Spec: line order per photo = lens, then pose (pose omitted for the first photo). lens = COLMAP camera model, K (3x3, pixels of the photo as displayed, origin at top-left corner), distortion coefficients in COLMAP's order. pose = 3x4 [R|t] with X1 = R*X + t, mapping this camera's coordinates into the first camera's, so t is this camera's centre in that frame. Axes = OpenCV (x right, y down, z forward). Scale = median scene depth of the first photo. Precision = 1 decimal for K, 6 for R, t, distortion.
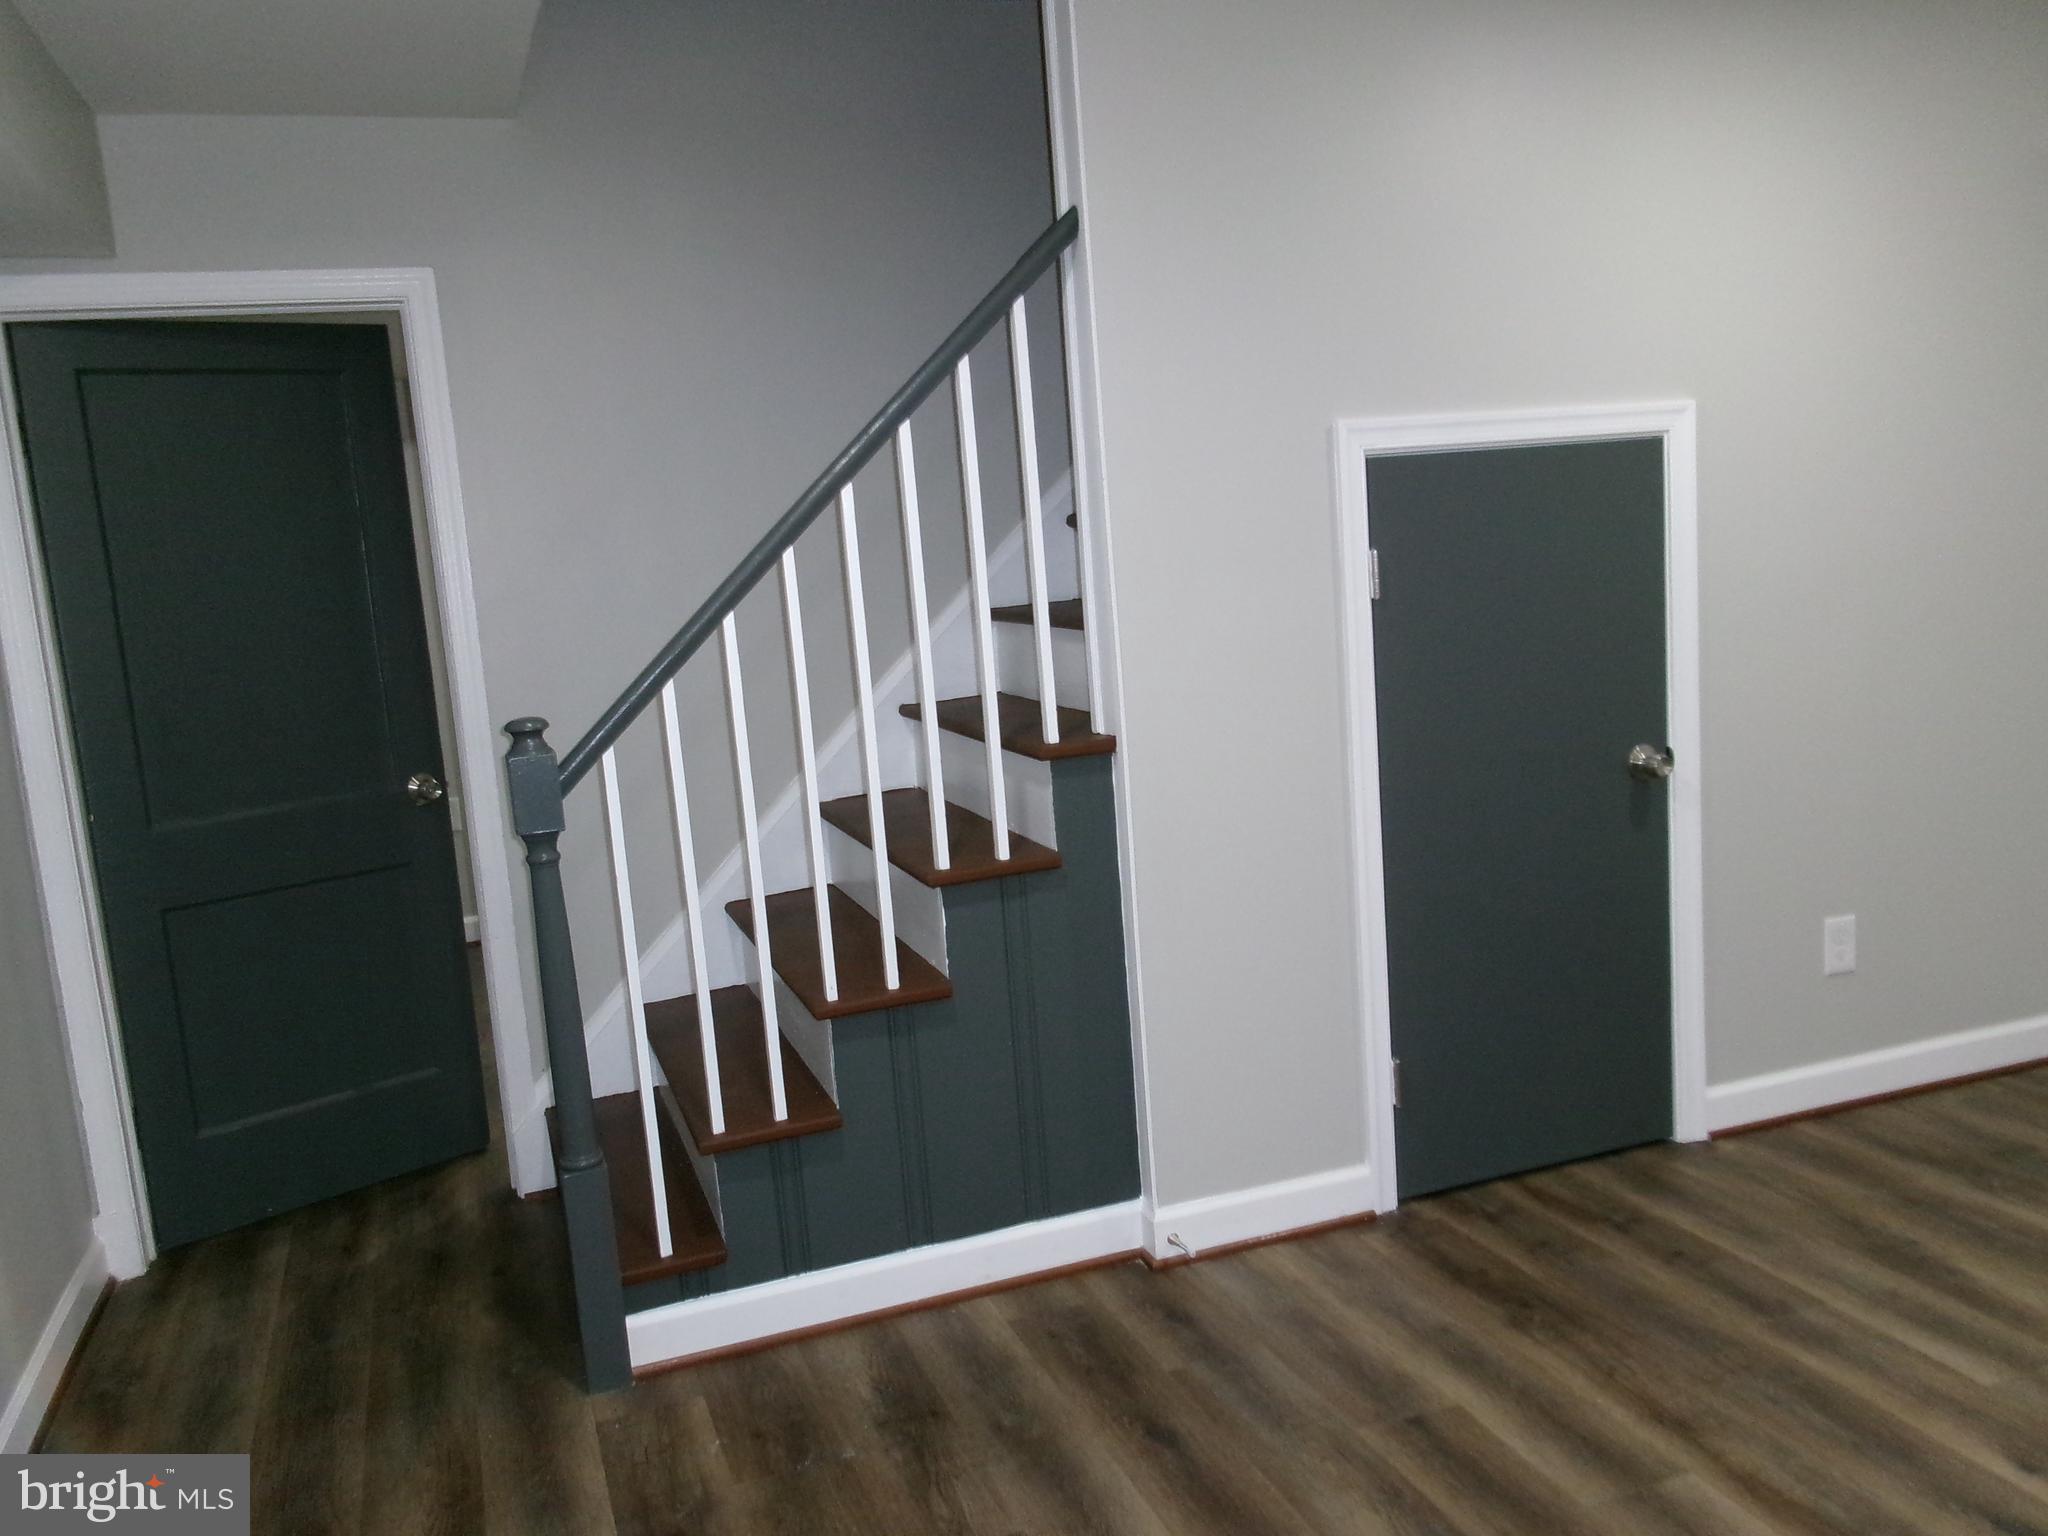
lens RADIAL K [[1698.4, 0, 1024.0], [0, 1698.4, 768.0], [0, 0, 1]] dist [0.007650, 0.032188]
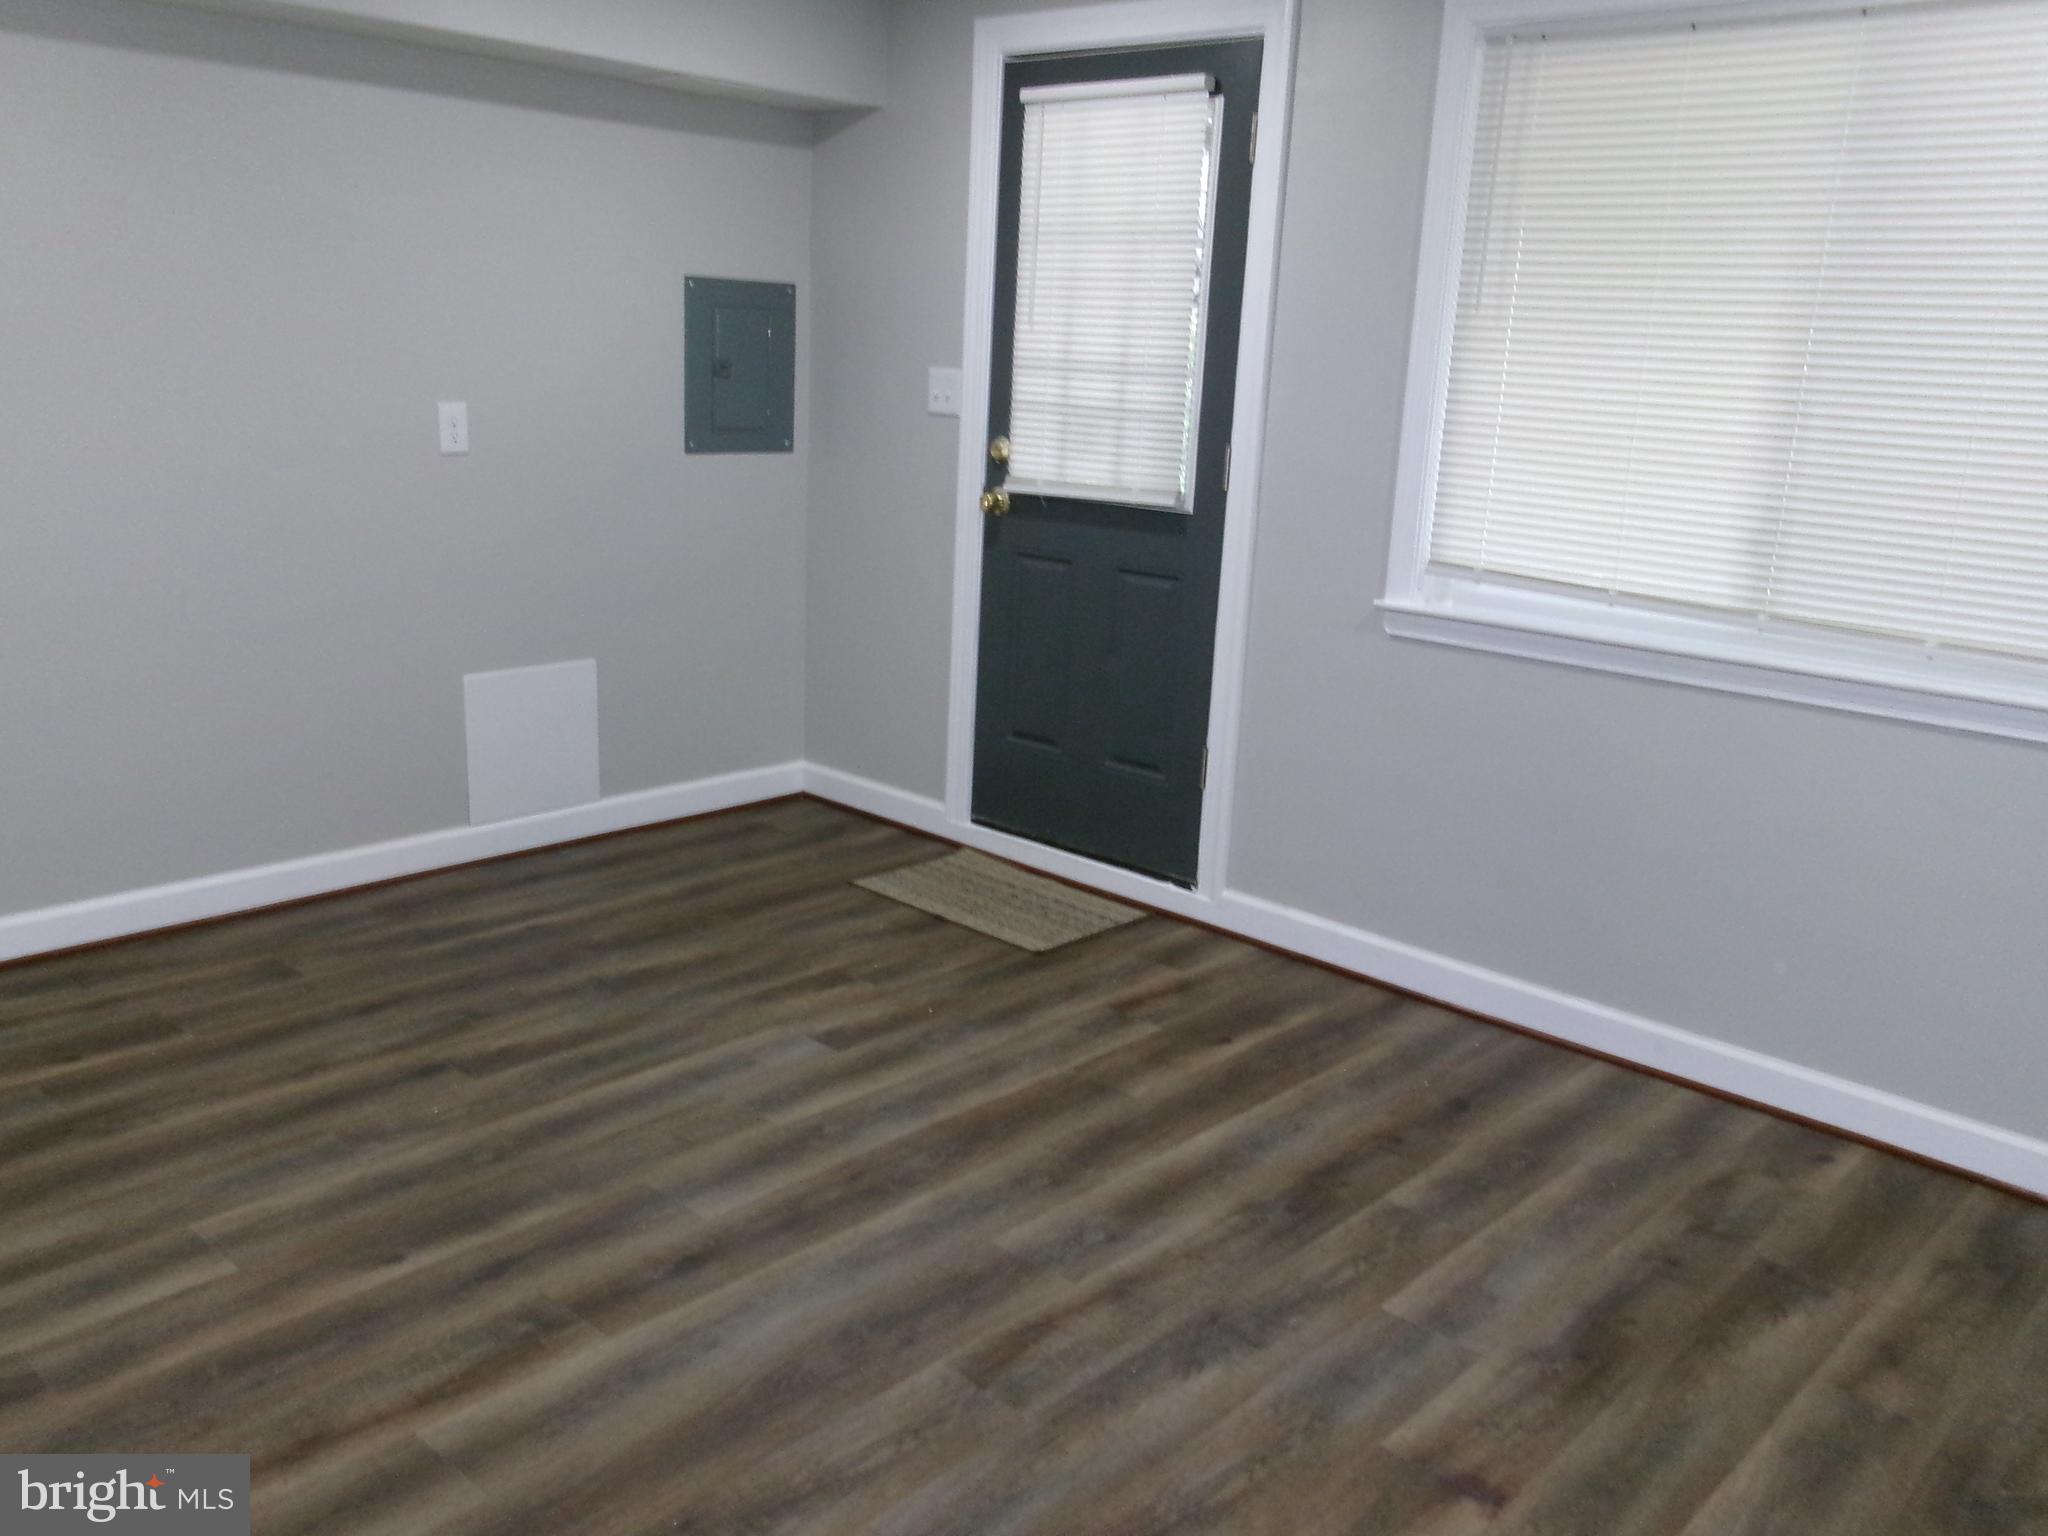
lens RADIAL K [[1698.4, 0, 1024.0], [0, 1698.4, 768.0], [0, 0, 1]] dist [0.007650, 0.032188]
pose [[-0.468857, -0.157720, 0.869078, -0.482444], [0.124402, 0.962329, 0.241757, -0.105767], [-0.874470, 0.221464, -0.431574, 0.994567]]
